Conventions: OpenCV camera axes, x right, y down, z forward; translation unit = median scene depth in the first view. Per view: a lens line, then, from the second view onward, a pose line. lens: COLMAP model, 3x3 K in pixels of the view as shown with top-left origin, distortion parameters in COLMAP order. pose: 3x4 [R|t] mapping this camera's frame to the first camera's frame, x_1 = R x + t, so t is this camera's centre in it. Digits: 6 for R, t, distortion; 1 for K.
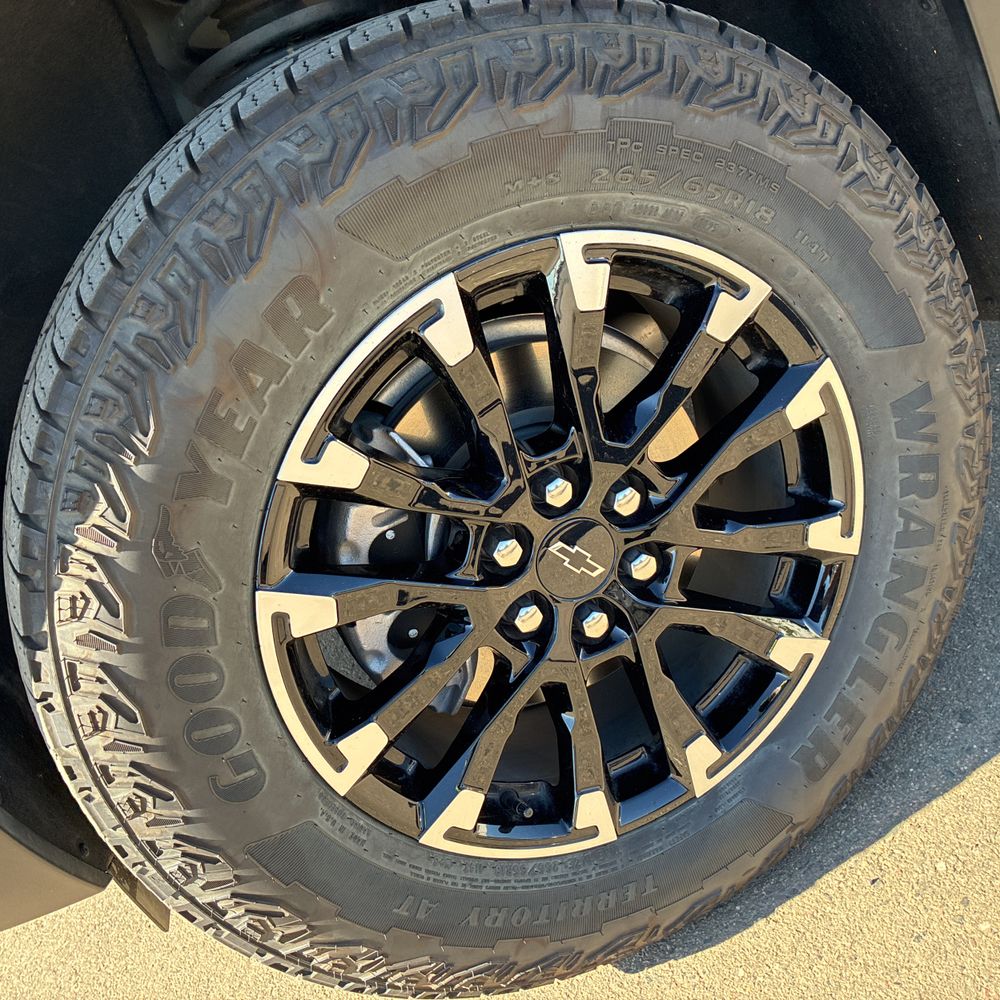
lens RADIAL K [[1005.4, 0, 502.4], [0, 1005.4, 502.6], [0, 0, 1]] dist [0.018302, 0.000000]
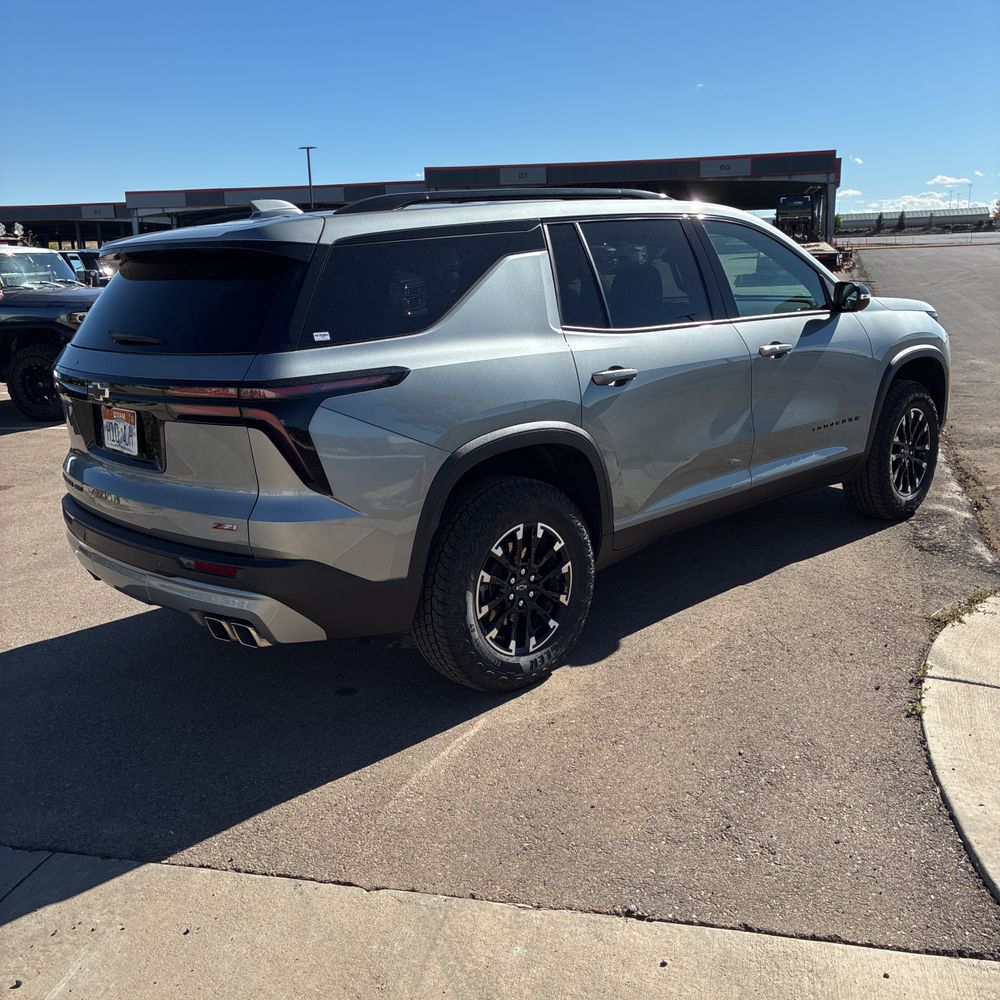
lens RADIAL K [[1005.4, 0, 504.6], [0, 1005.4, 497.9], [0, 0, 1]] dist [0.018302, 0.000000]
pose [[0.872033, 0.278975, 0.402158, -2.036548], [-0.124495, 0.921061, -0.368982, 1.438302], [-0.473349, 0.271698, 0.837926, -3.076036]]
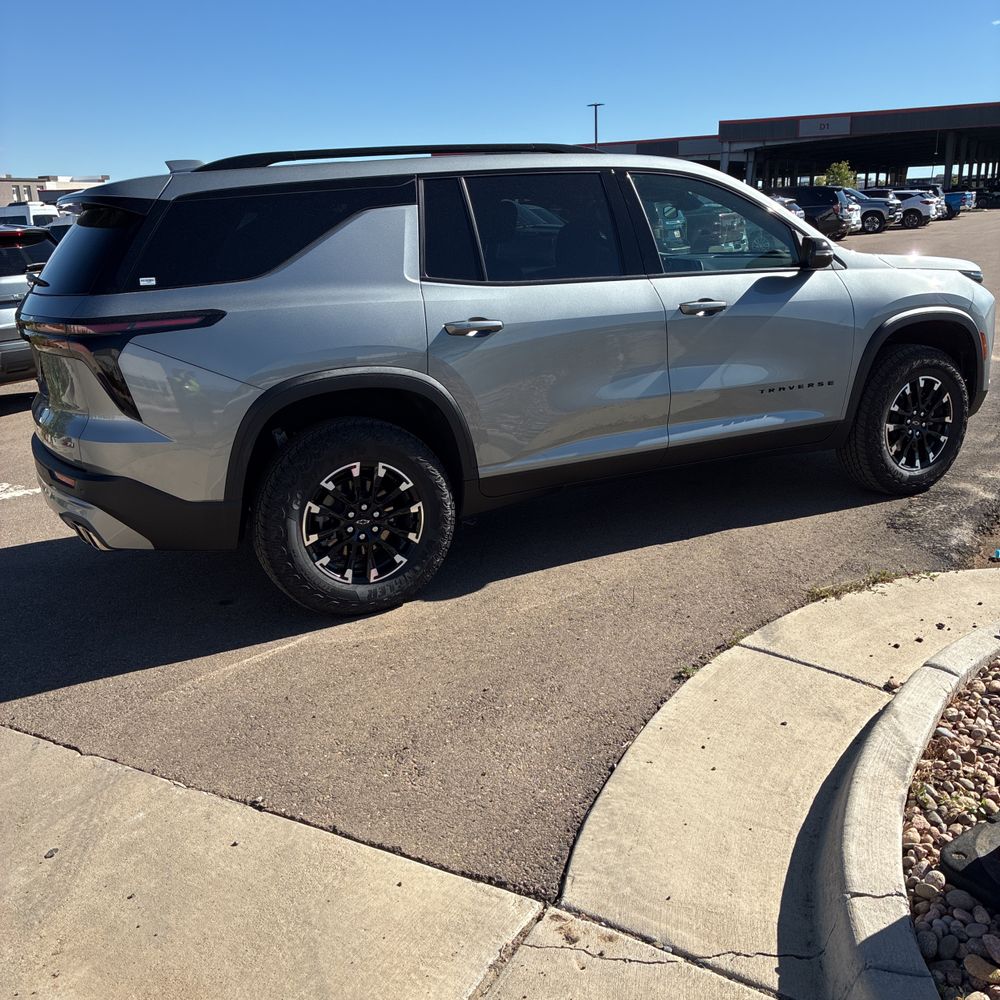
lens RADIAL K [[1005.4, 0, 527.2], [0, 1005.4, 500.4], [0, 0, 1]] dist [0.018302, 0.000000]
pose [[0.928457, 0.328545, 0.173279, -0.072225], [-0.274009, 0.920776, -0.277652, 1.154430], [-0.250772, 0.210308, 0.944925, -4.088214]]
